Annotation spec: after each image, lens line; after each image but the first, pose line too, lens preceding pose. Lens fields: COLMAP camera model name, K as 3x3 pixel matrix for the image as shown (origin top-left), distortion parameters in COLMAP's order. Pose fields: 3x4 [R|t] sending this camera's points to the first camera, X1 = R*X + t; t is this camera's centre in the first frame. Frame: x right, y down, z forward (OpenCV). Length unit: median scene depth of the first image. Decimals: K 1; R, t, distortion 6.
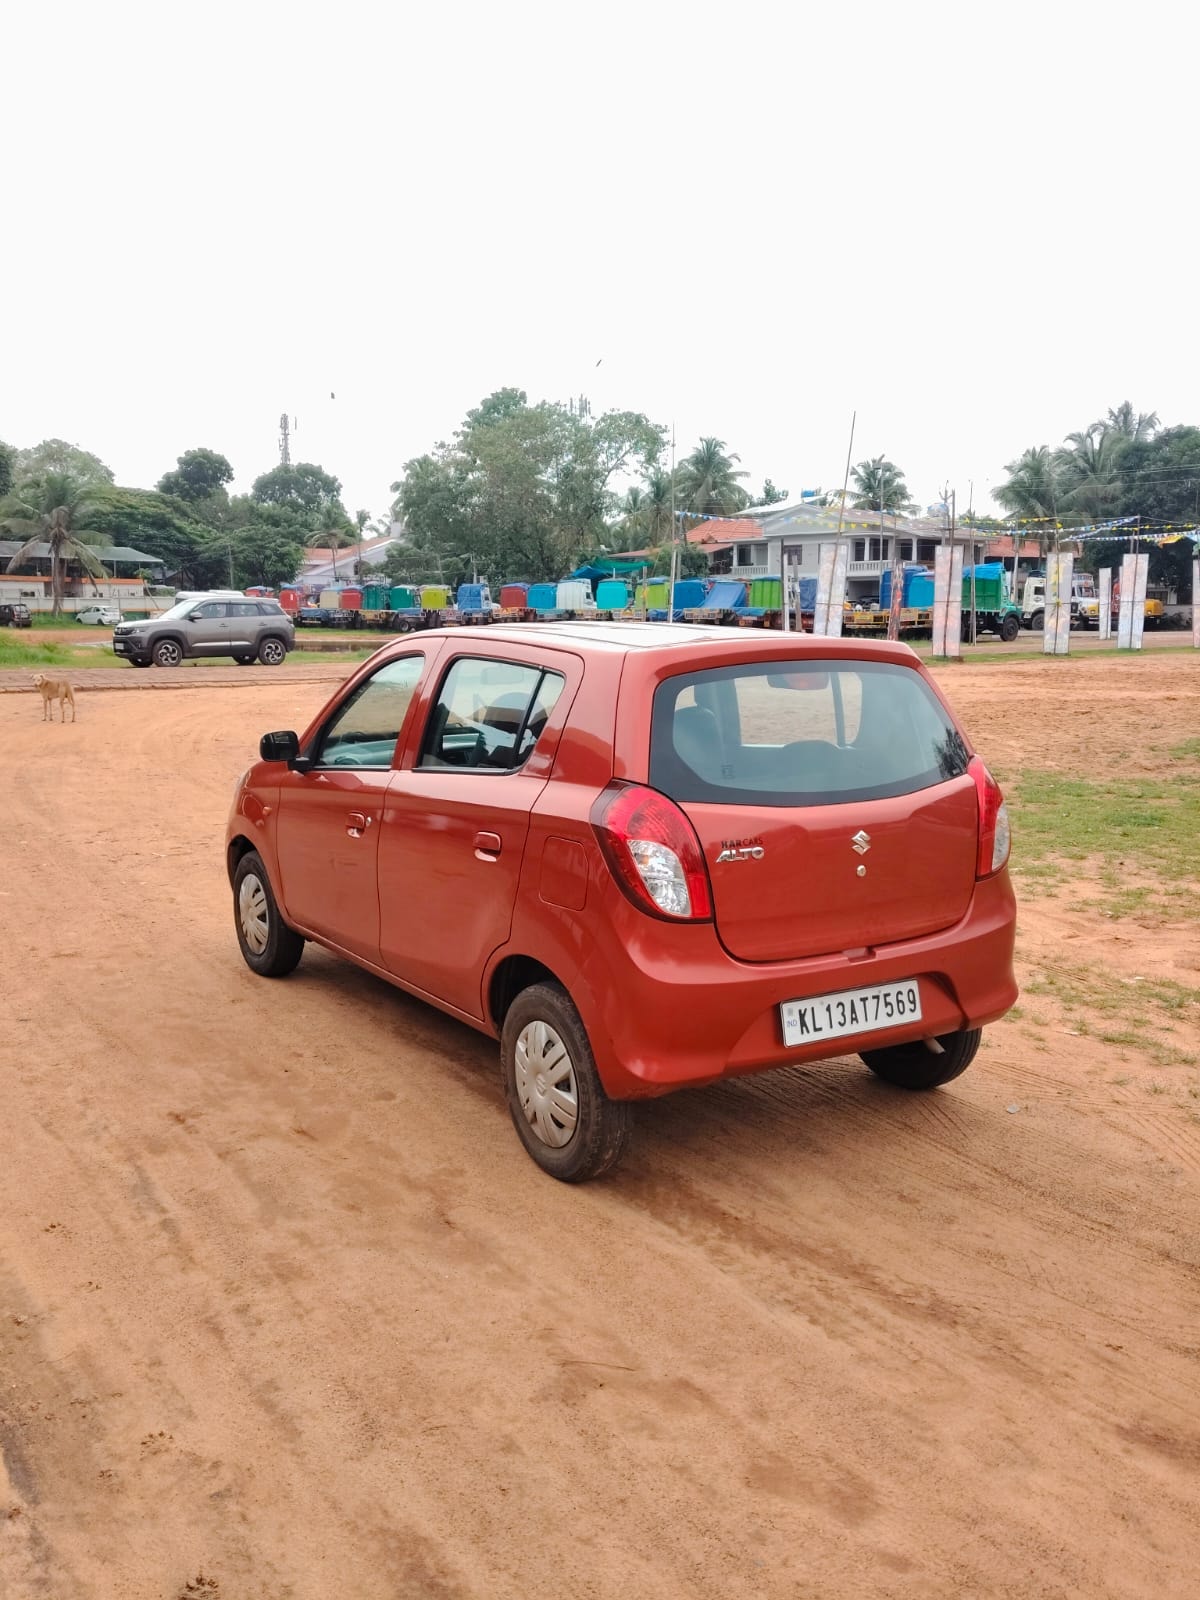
lens RADIAL K [[1310.8, 0, 607.3], [0, 1310.8, 799.5], [0, 0, 1]] dist [0.099844, -0.199148]
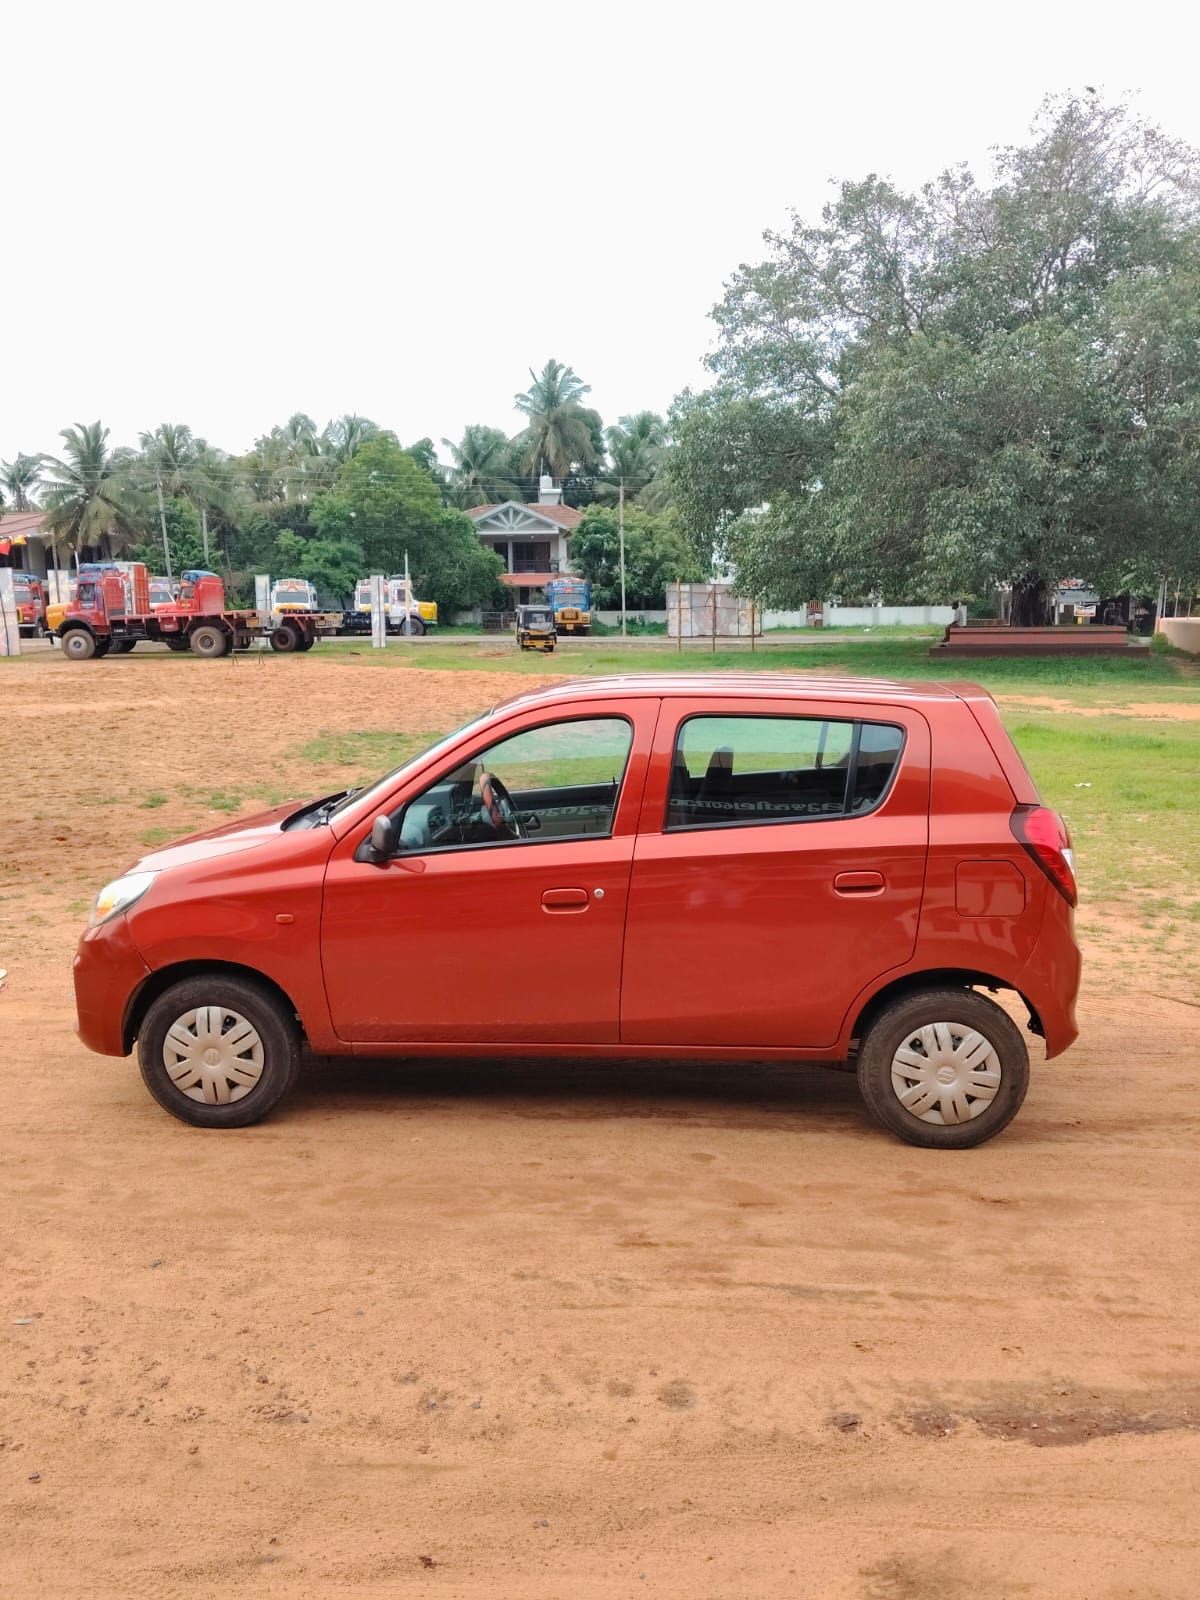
lens RADIAL K [[1310.8, 0, 607.3], [0, 1310.8, 799.5], [0, 0, 1]] dist [0.099844, -0.199148]
pose [[0.625018, -0.120527, 0.771249, -1.102713], [0.120657, 0.991051, 0.057097, -0.128004], [-0.771229, 0.057370, 0.633968, 0.467791]]
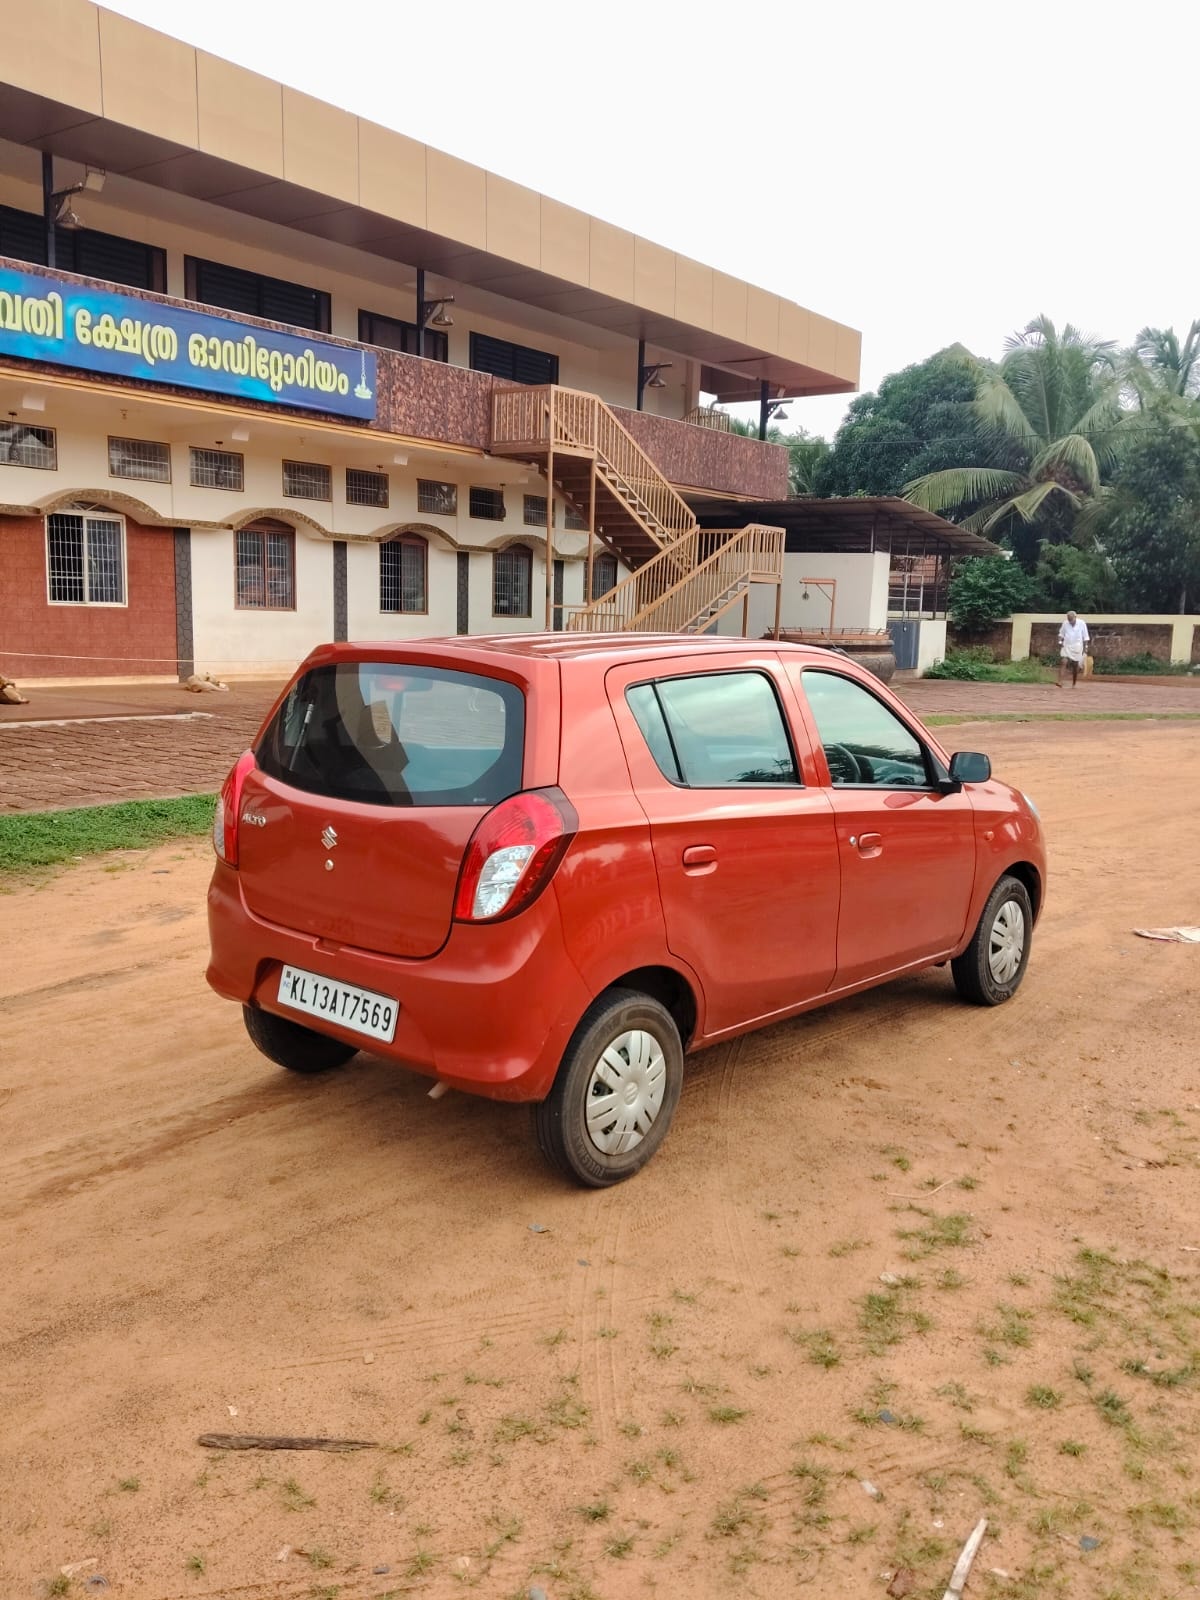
lens RADIAL K [[1310.8, 0, 607.3], [0, 1310.8, 799.5], [0, 0, 1]] dist [0.099844, -0.199148]
pose [[0.278506, 0.129170, -0.951709, 1.205473], [-0.157901, 0.983589, 0.087289, -0.119193], [0.947366, 0.125966, 0.294331, 0.869527]]
